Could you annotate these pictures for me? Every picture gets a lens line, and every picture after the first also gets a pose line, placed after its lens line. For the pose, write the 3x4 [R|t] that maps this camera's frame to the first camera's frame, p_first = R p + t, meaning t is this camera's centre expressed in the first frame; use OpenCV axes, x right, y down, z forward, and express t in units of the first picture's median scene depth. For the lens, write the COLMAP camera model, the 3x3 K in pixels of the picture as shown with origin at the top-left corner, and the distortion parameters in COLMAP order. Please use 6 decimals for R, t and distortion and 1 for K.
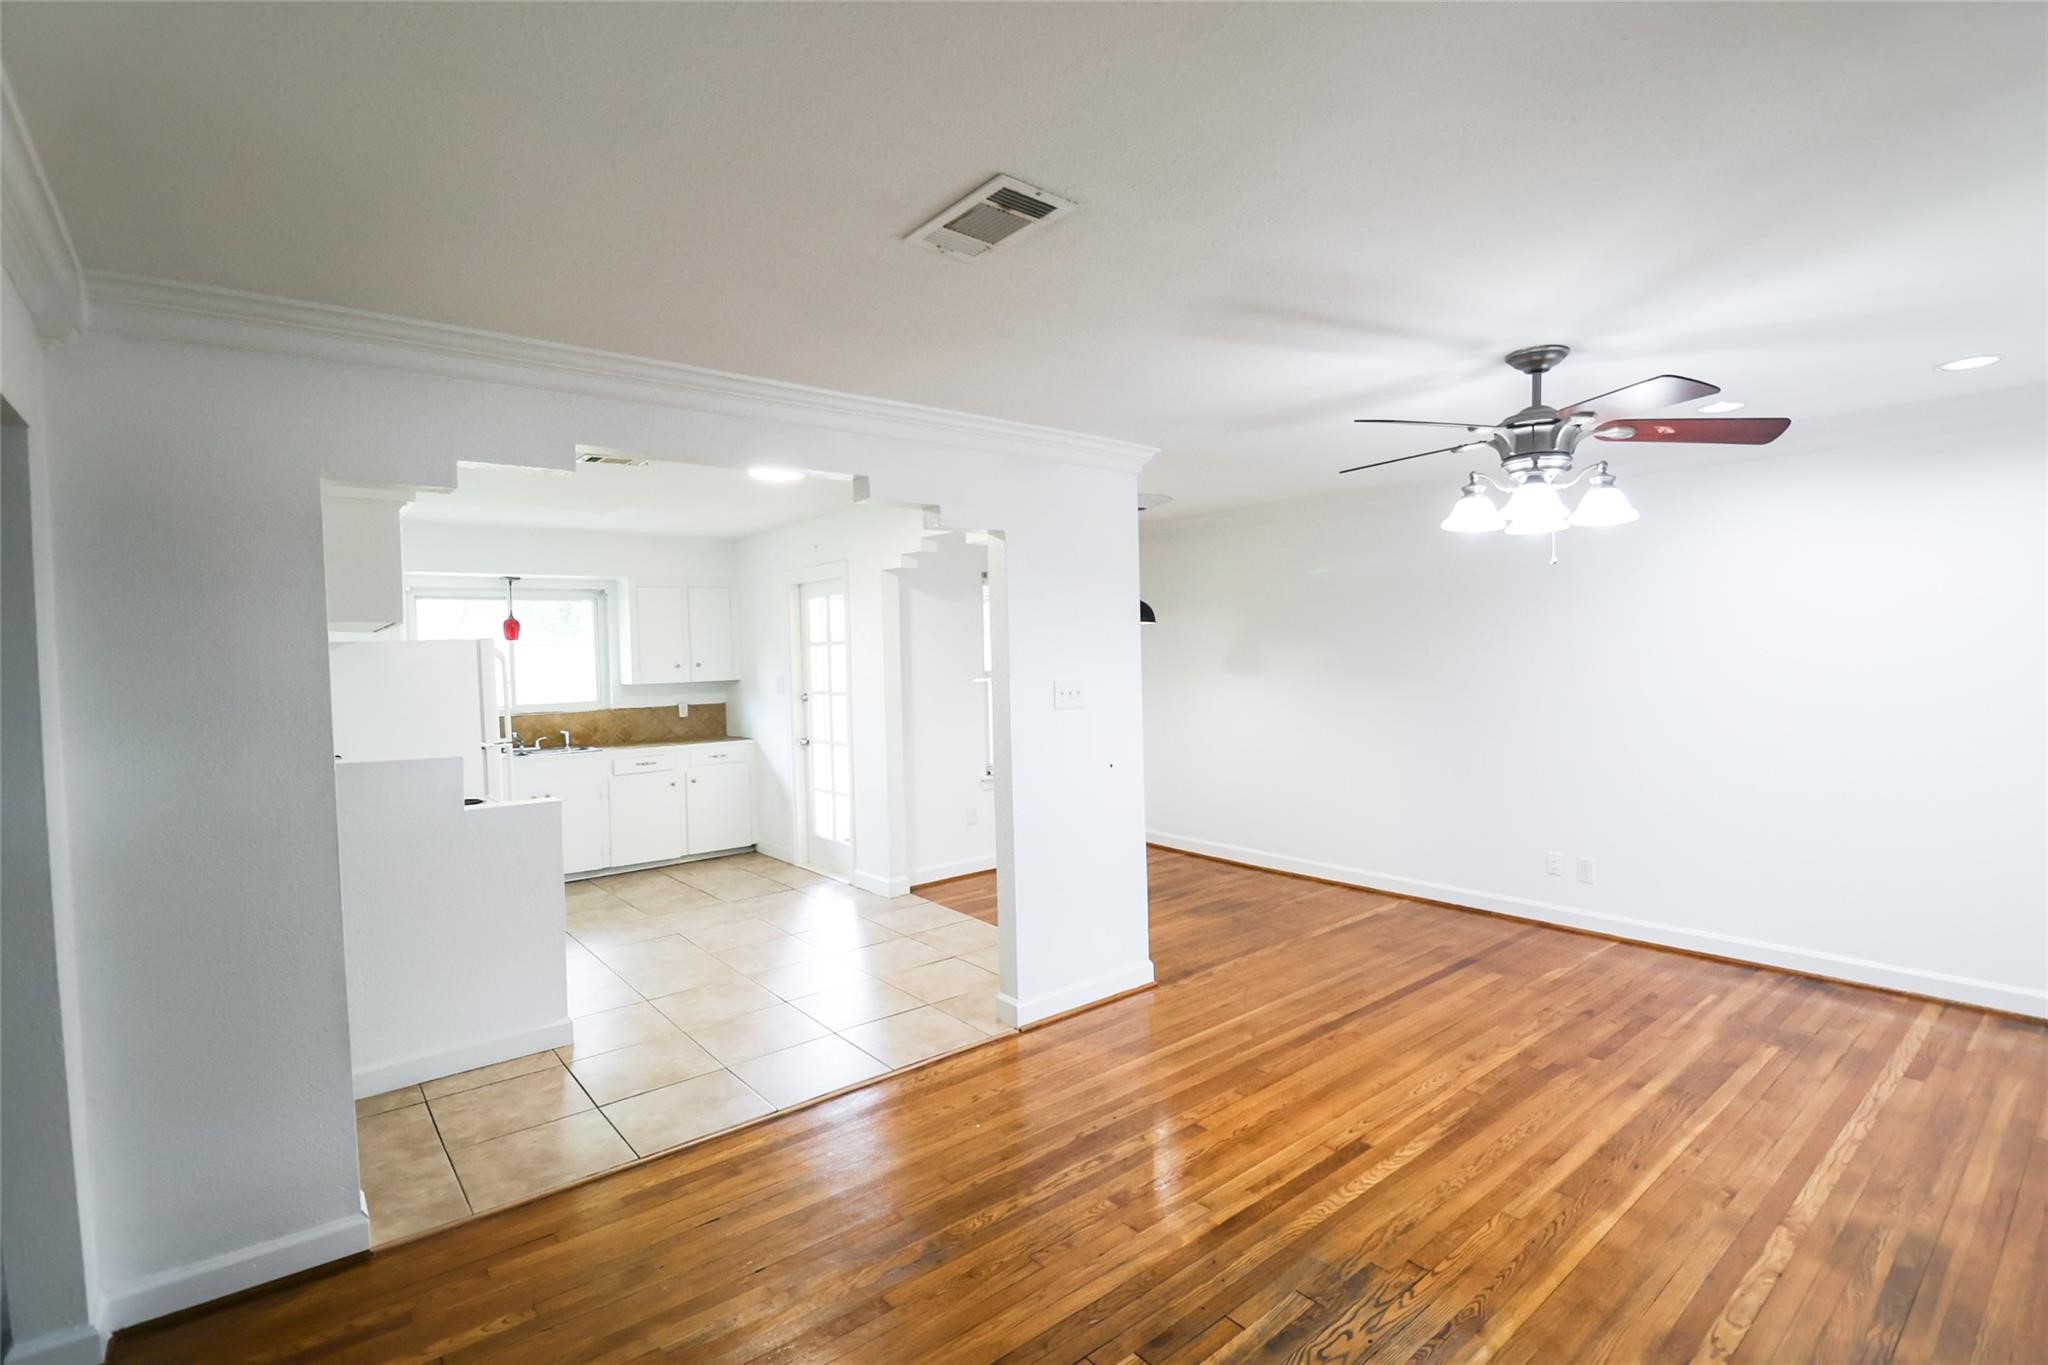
lens RADIAL K [[957.5, 0, 1027.2], [0, 957.5, 674.4], [0, 0, 1]] dist [-0.012123, -0.000300]
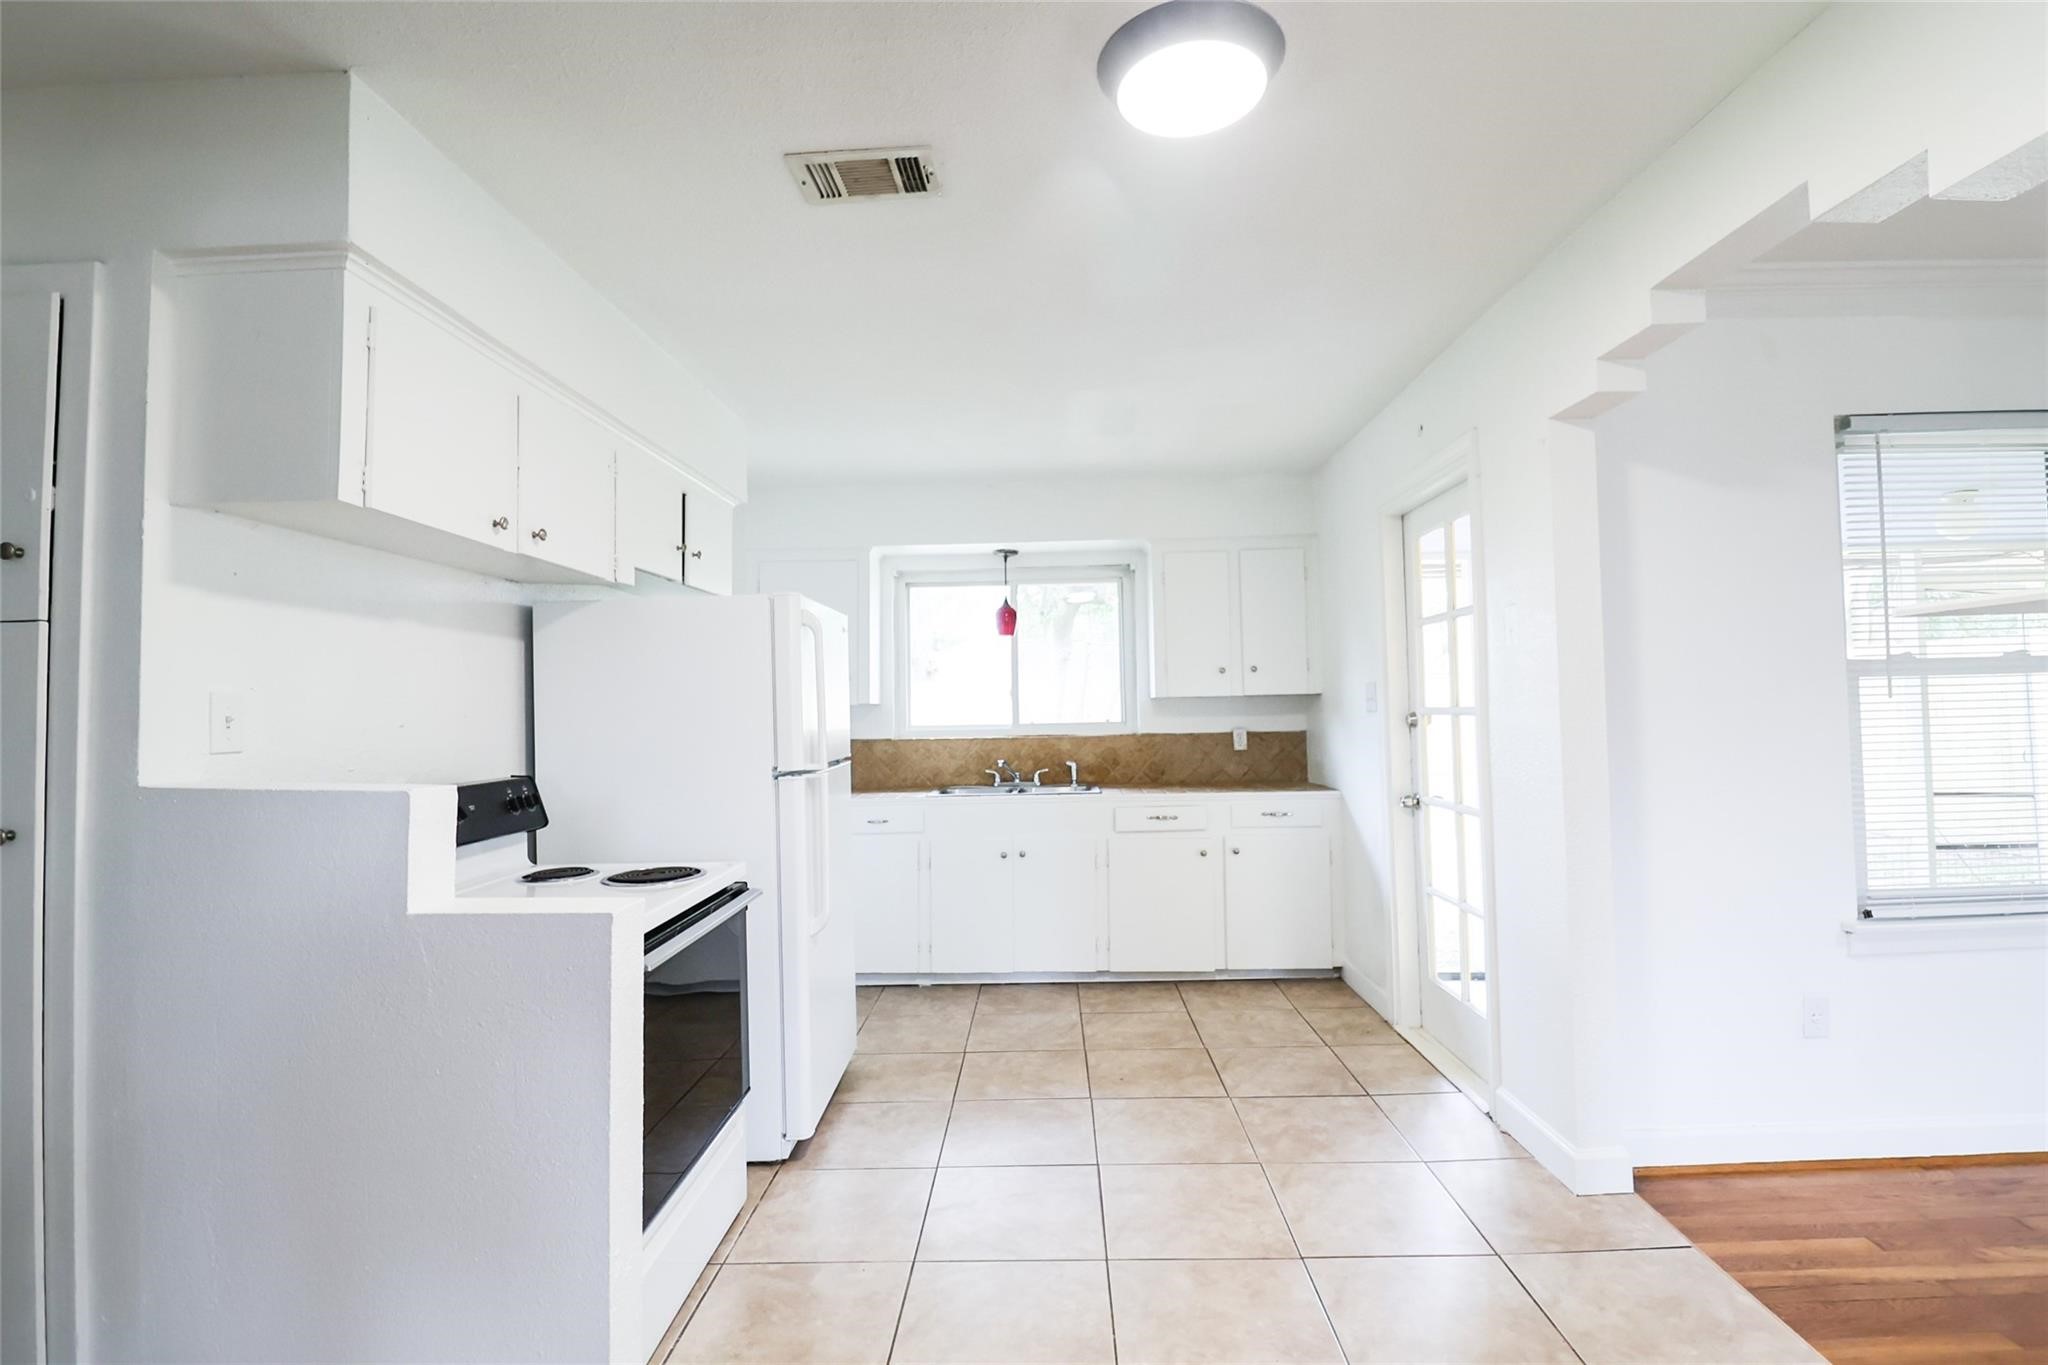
lens RADIAL K [[957.5, 0, 1027.2], [0, 957.5, 674.4], [0, 0, 1]] dist [-0.012123, -0.000300]
pose [[0.758700, -0.013351, -0.651303, -0.043507], [-0.016579, 0.999070, -0.039792, 0.022920], [0.651229, 0.040988, 0.757774, 0.434858]]
